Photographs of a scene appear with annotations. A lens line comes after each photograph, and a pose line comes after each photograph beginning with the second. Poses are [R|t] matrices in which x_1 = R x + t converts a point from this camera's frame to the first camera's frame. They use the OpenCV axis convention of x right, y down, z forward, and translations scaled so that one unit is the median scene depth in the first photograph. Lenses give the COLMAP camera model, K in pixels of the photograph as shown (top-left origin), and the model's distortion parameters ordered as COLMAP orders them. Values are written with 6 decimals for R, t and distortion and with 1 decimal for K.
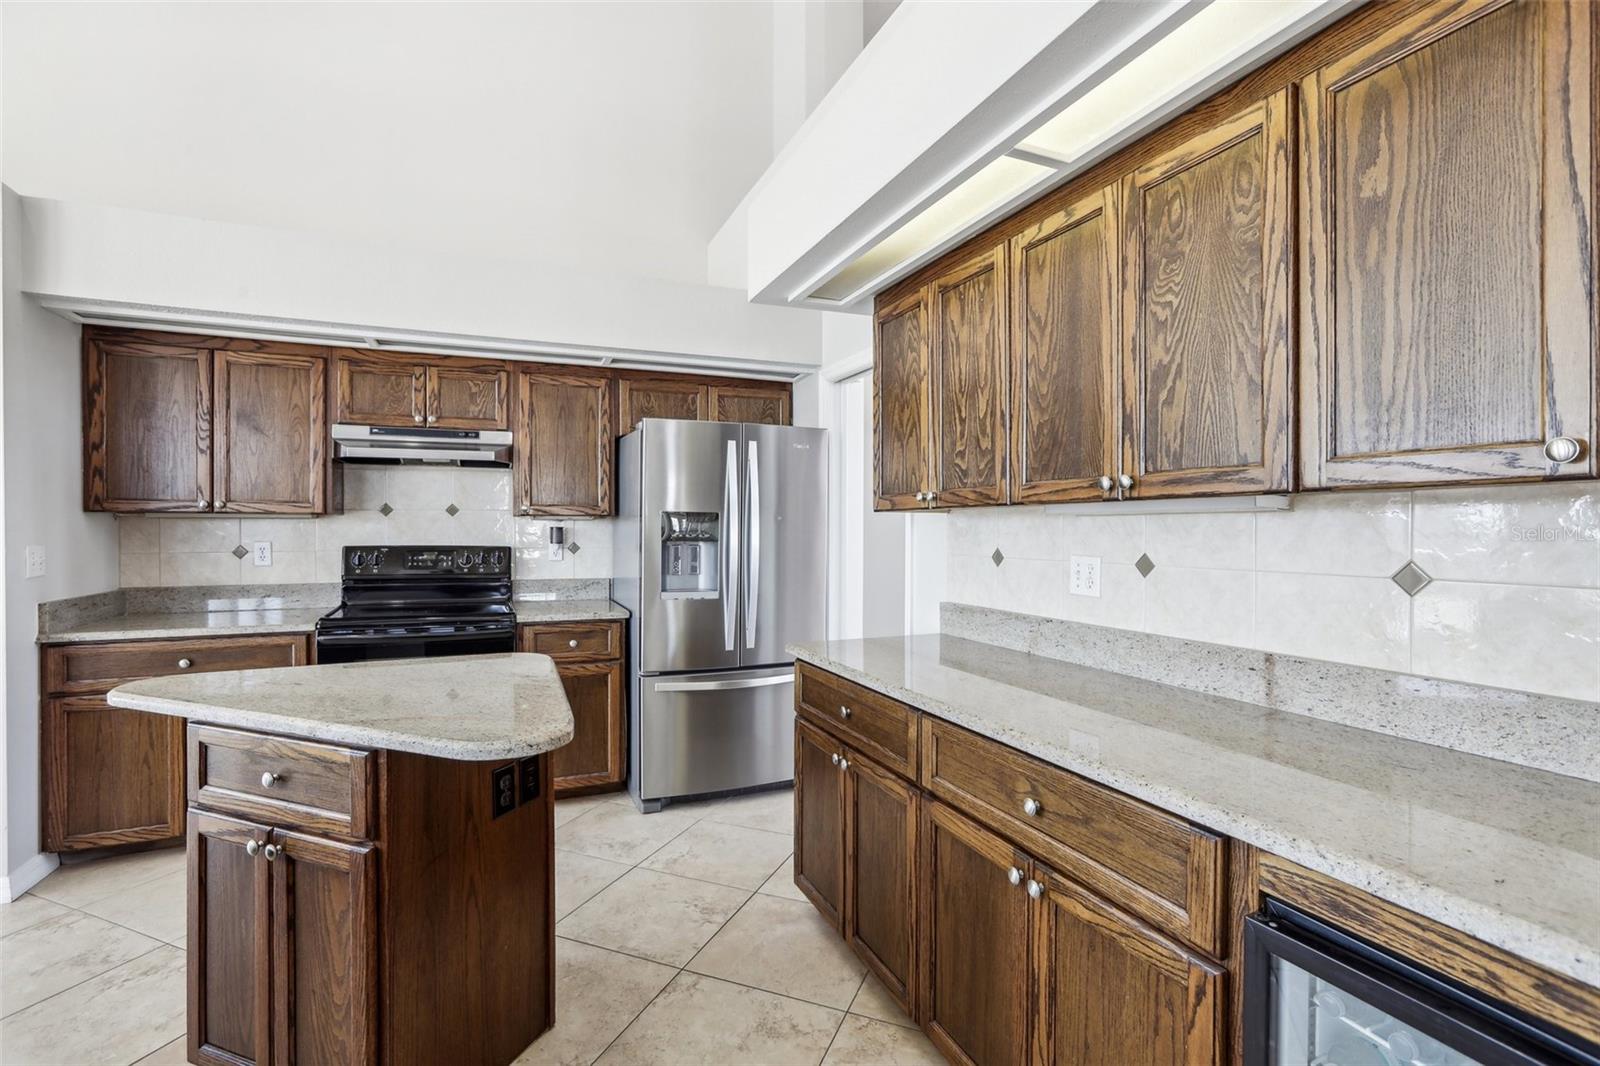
lens RADIAL K [[729.1, 0, 789.9], [0, 729.1, 531.4], [0, 0, 1]] dist [-0.024721, 0.008928]
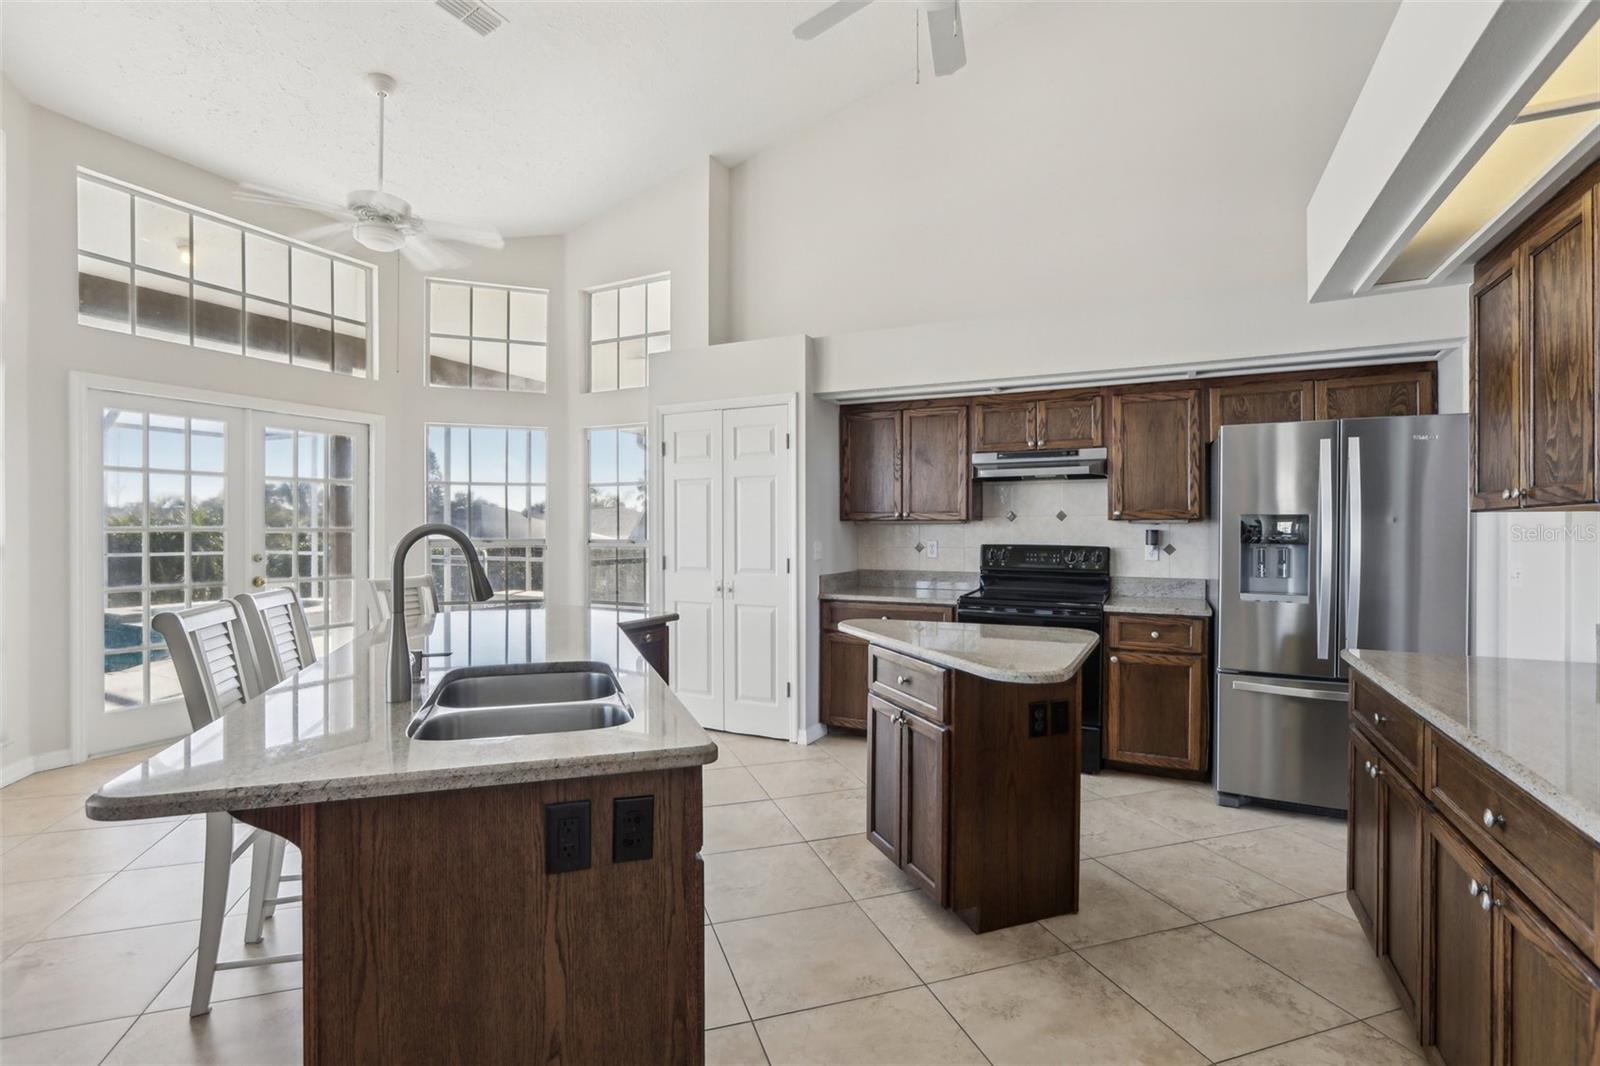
lens RADIAL K [[729.1, 0, 806.5], [0, 729.1, 537.8], [0, 0, 1]] dist [-0.024721, 0.008928]
pose [[0.659250, 0.007759, -0.751884, 0.198552], [-0.005227, 0.999970, 0.005736, 0.002657], [0.751905, 0.000149, 0.659271, -0.139024]]
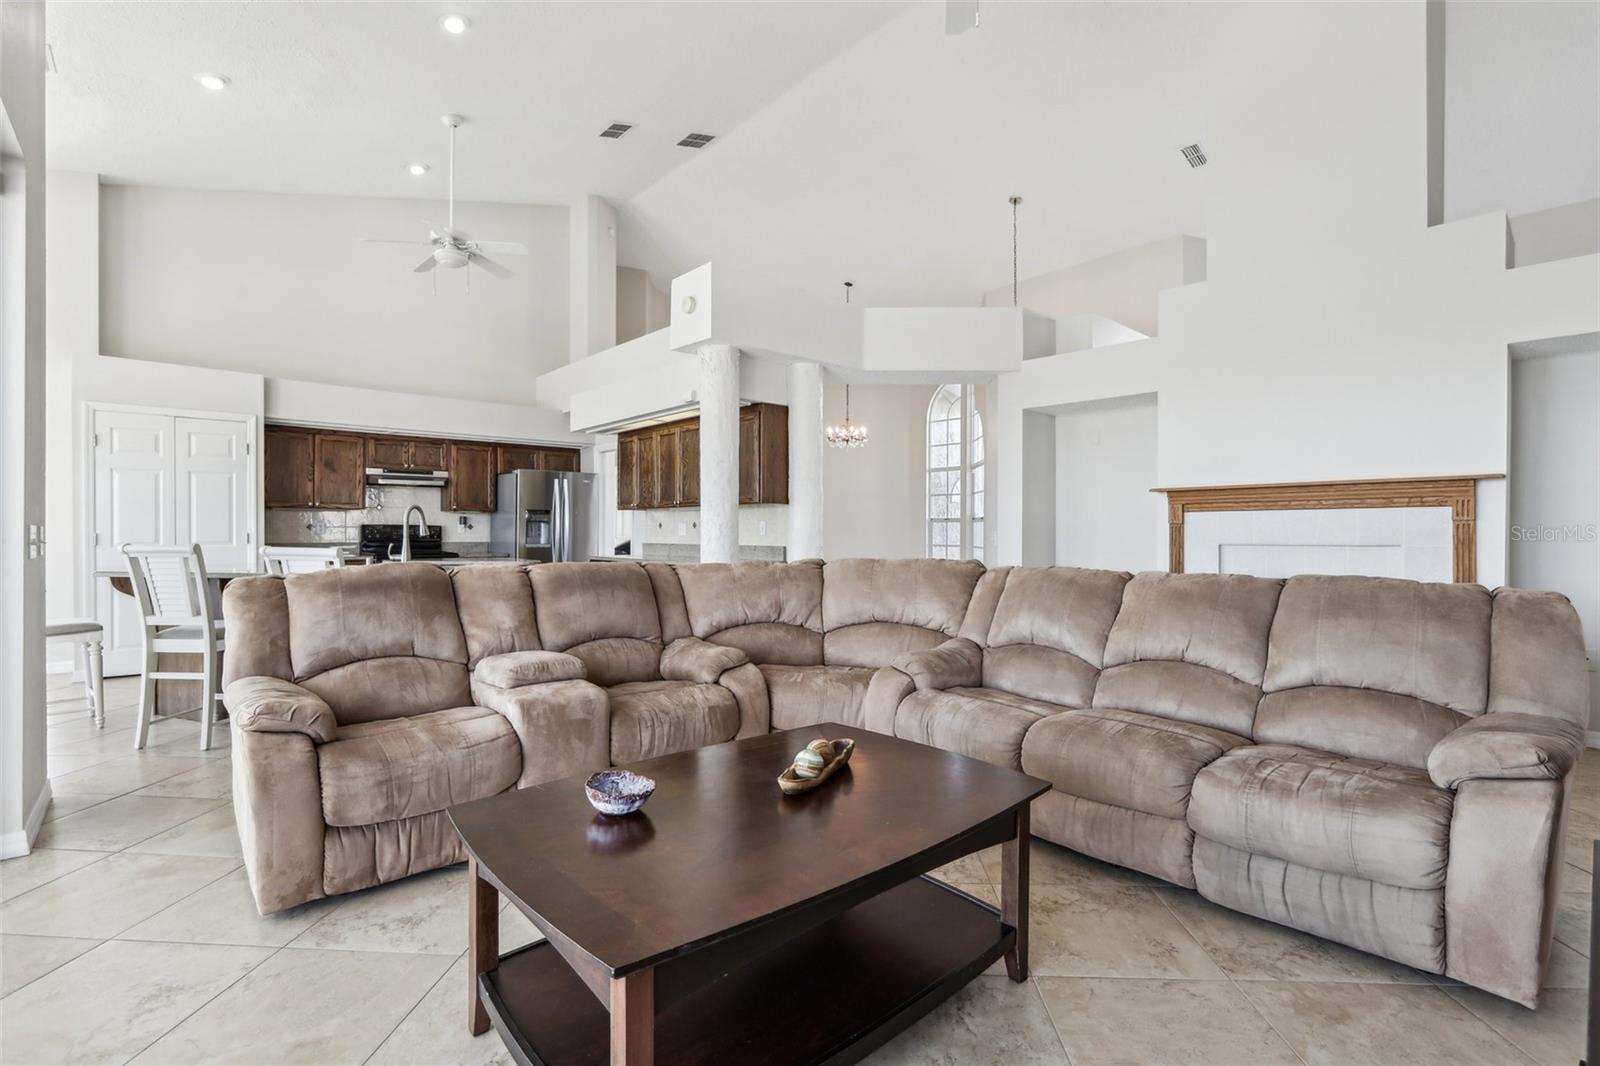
lens RADIAL K [[729.1, 0, 791.9], [0, 729.1, 538.3], [0, 0, 1]] dist [-0.024721, 0.008928]
pose [[0.944697, -0.003669, 0.327923, -0.144266], [0.001402, 0.999973, 0.007147, 0.053724], [-0.327941, -0.006292, 0.944677, -1.574983]]
